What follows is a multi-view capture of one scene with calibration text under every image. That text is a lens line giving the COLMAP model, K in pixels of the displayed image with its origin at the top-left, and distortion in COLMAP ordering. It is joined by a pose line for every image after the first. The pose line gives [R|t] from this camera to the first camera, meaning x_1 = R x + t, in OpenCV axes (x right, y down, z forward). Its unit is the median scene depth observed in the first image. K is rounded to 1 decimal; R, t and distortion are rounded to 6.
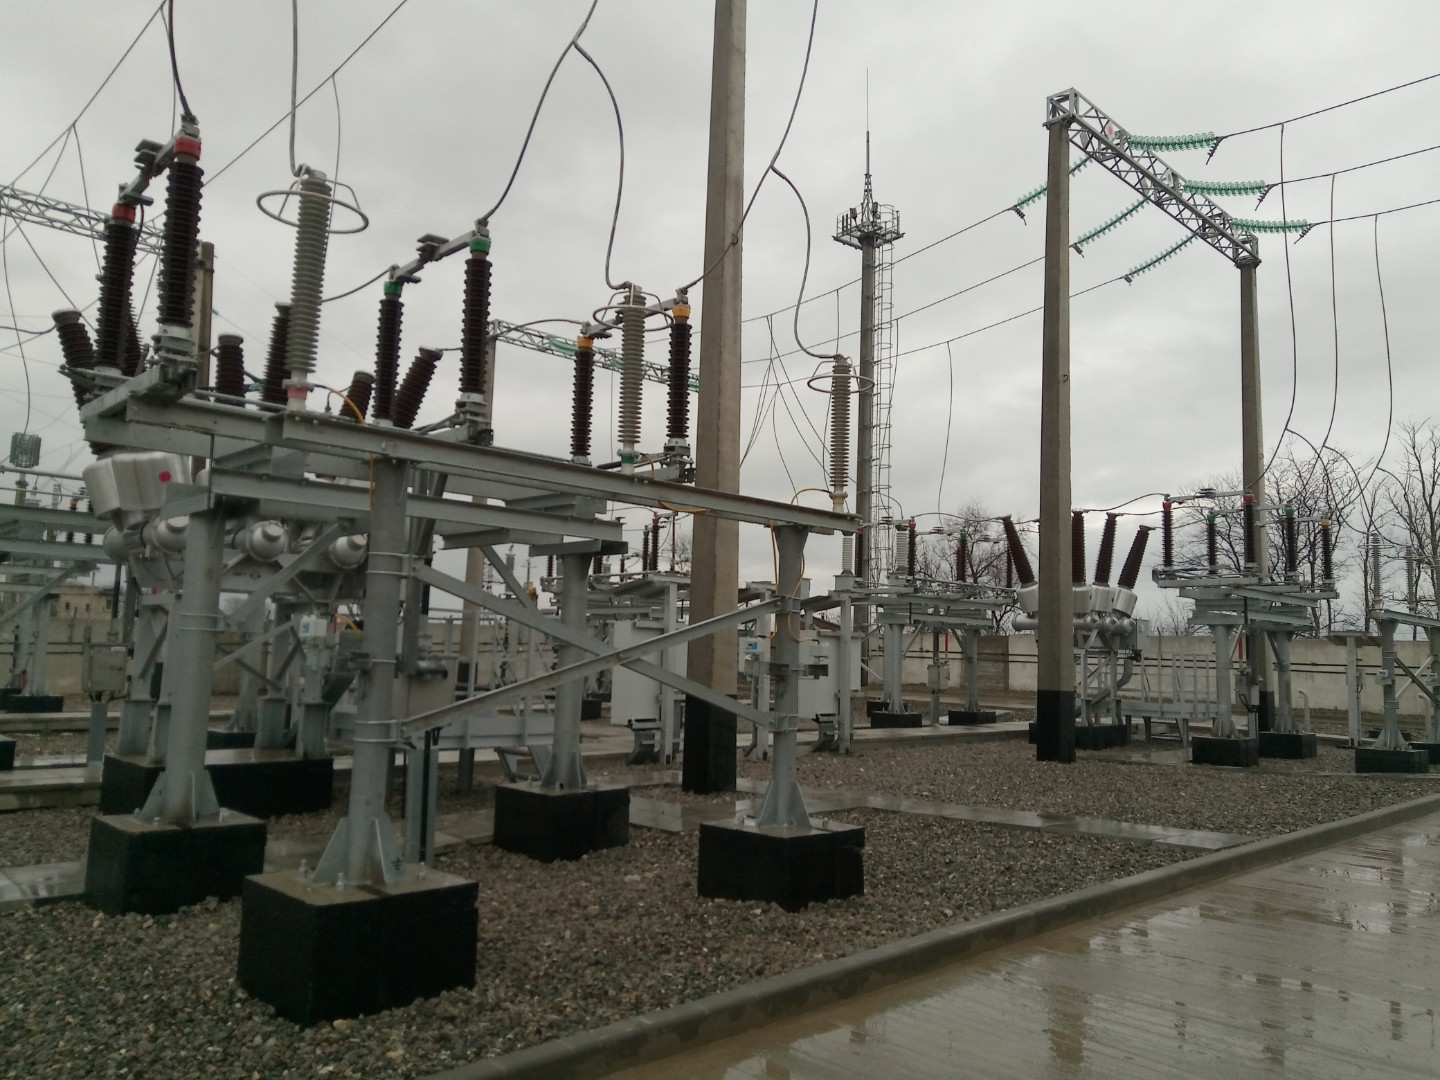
lens RADIAL K [[1066.7, 0, 715.4], [0, 1066.7, 534.7], [0, 0, 1]] dist [0.037647, -0.026140]
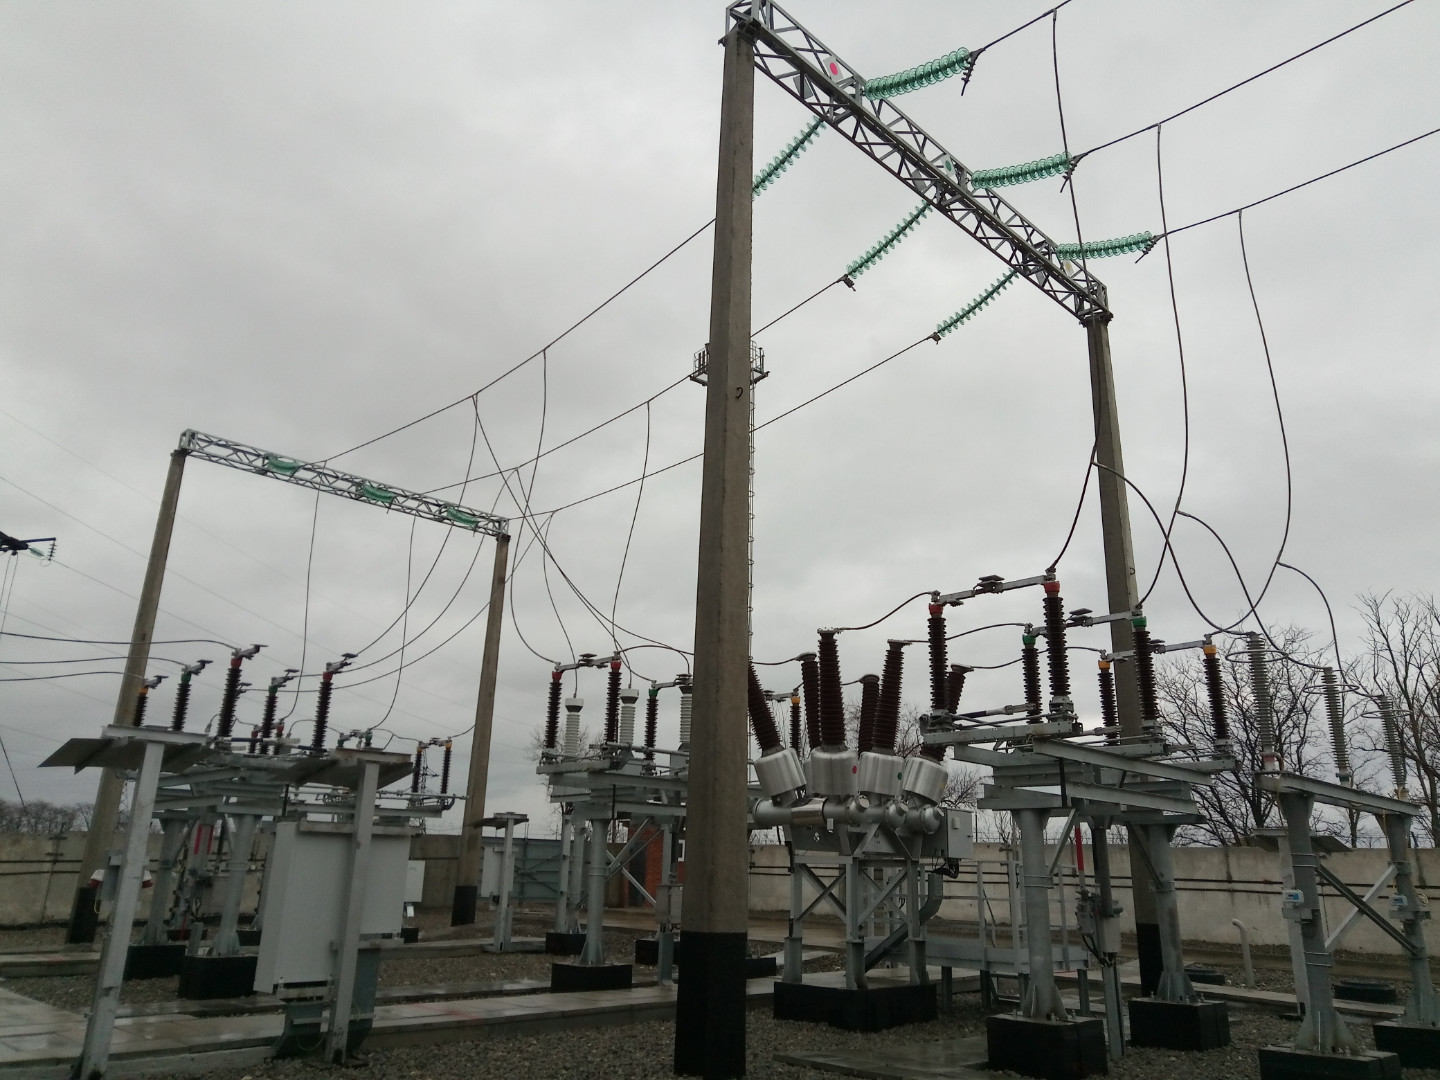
lens RADIAL K [[1066.7, 0, 715.3], [0, 1066.7, 536.5], [0, 0, 1]] dist [0.037647, -0.026140]
pose [[0.999922, -0.001127, 0.012435, 0.249501], [0.003505, 0.981219, -0.192865, 0.042887], [-0.011984, 0.192894, 0.981147, 0.341439]]
